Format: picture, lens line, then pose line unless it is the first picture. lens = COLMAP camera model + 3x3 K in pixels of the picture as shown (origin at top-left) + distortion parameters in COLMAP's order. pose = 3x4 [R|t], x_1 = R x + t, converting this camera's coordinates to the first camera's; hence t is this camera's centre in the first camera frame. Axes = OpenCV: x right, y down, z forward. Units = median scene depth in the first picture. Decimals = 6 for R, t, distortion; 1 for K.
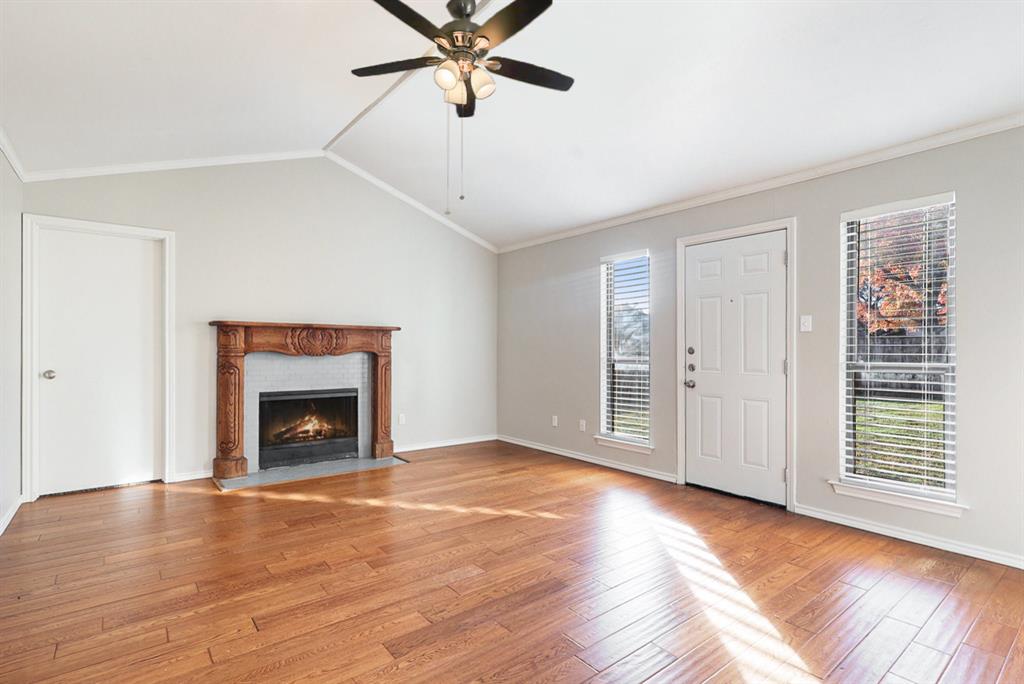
lens RADIAL K [[479.6, 0, 510.4], [0, 479.6, 349.4], [0, 0, 1]] dist [-0.004178, -0.000911]
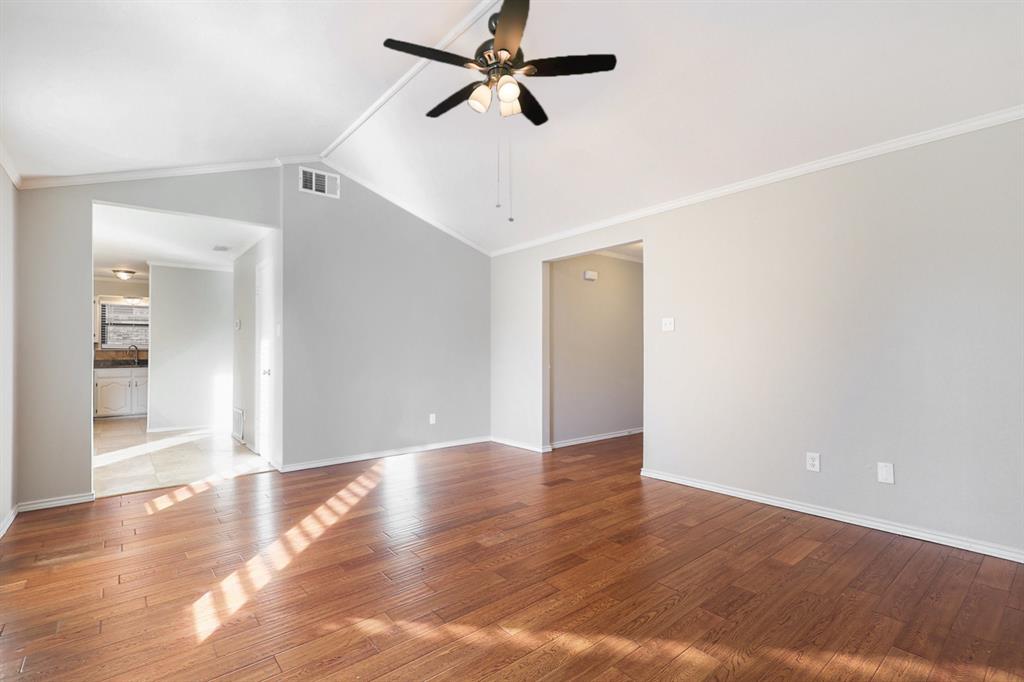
lens RADIAL K [[479.6, 0, 507.2], [0, 479.6, 342.1], [0, 0, 1]] dist [-0.004178, -0.000911]
pose [[-0.999834, 0.000163, -0.018220, -0.099473], [0.000362, 0.999940, -0.010933, -0.016776], [0.018217, -0.010938, -0.999774, 2.023975]]
